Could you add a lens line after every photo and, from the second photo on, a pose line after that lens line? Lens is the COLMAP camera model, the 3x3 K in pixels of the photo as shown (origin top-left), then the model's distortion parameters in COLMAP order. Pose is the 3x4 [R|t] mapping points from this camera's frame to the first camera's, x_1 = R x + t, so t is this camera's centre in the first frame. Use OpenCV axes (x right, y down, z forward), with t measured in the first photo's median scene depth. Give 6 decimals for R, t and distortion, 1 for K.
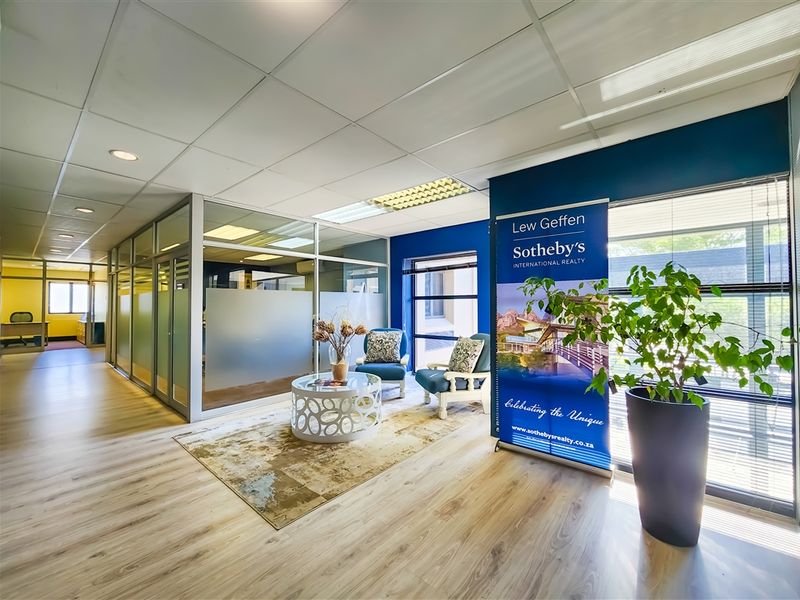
lens RADIAL K [[328.2, 0, 401.1], [0, 328.2, 295.9], [0, 0, 1]] dist [-0.001358, 0.000500]
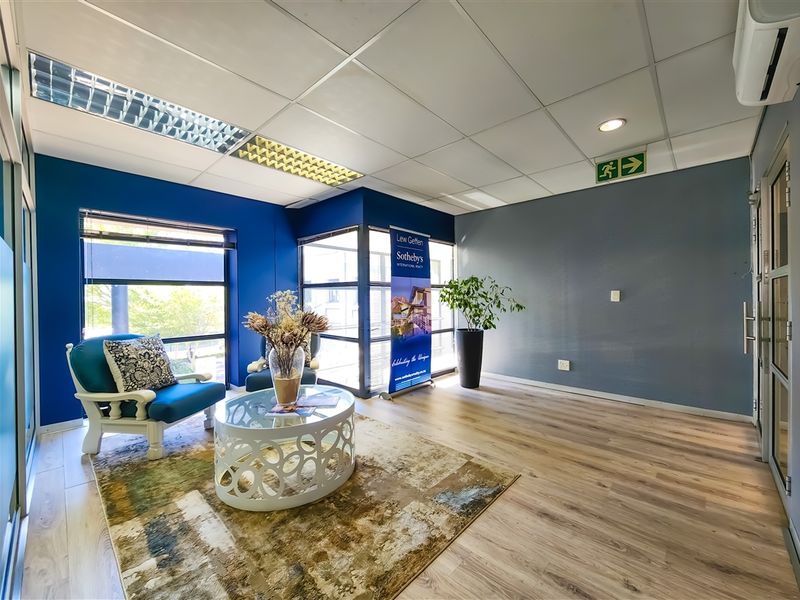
lens RADIAL K [[328.2, 0, 399.9], [0, 328.2, 295.5], [0, 0, 1]] dist [-0.001358, 0.000500]
pose [[0.034326, 0.007123, 0.999385, -1.205490], [-0.020924, 0.999761, -0.006407, 0.057094], [-0.999192, -0.020691, 0.034466, 1.068219]]
